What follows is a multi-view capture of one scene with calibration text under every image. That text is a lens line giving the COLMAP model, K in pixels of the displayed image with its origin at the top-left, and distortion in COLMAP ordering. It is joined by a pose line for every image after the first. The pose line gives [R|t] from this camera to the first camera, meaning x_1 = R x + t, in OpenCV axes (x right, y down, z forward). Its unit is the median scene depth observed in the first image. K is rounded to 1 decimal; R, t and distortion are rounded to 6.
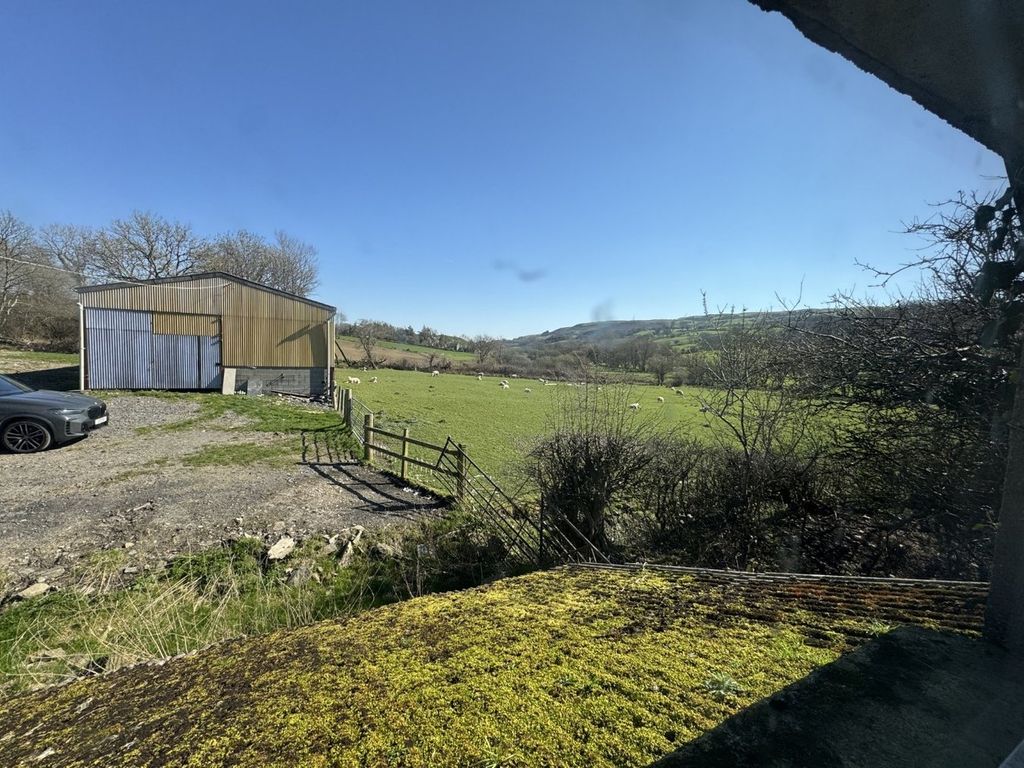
lens RADIAL K [[409.2, 0, 514.8], [0, 409.2, 384.0], [0, 0, 1]] dist [-0.001806, 0.000022]
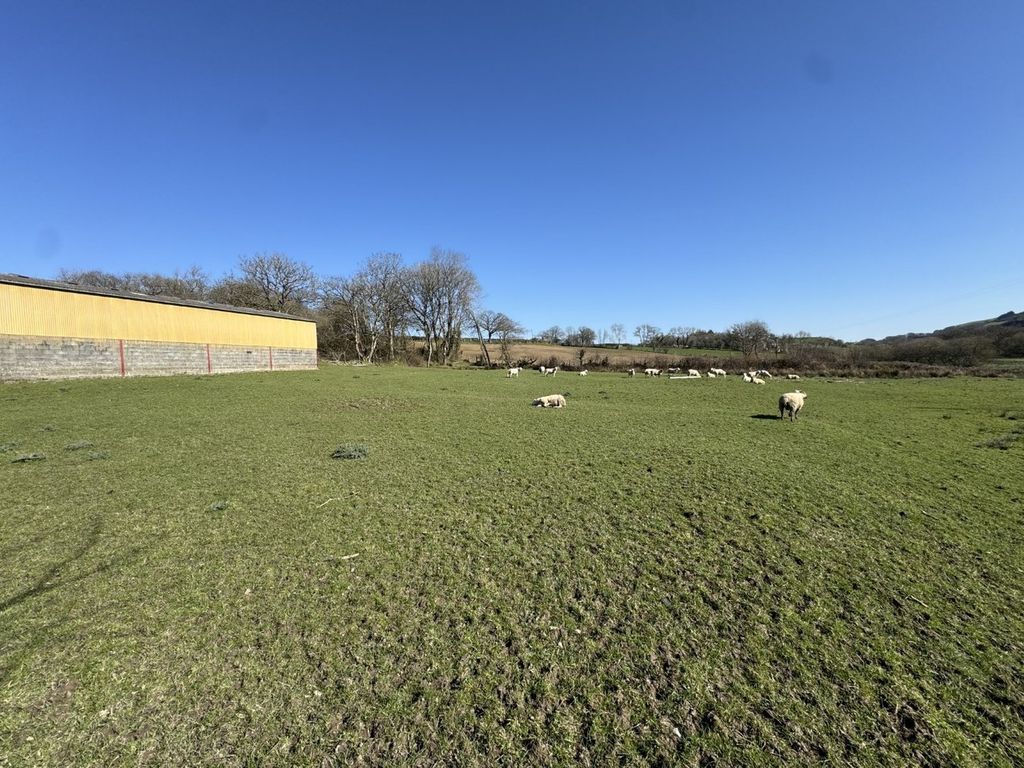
lens RADIAL K [[409.2, 0, 512.0], [0, 409.2, 382.7], [0, 0, 1]] dist [-0.001806, 0.000022]
pose [[0.684060, -0.034287, -0.728619, 0.108207], [0.006337, 0.999136, -0.041067, 0.009782], [0.729398, 0.023475, 0.683687, 0.129186]]
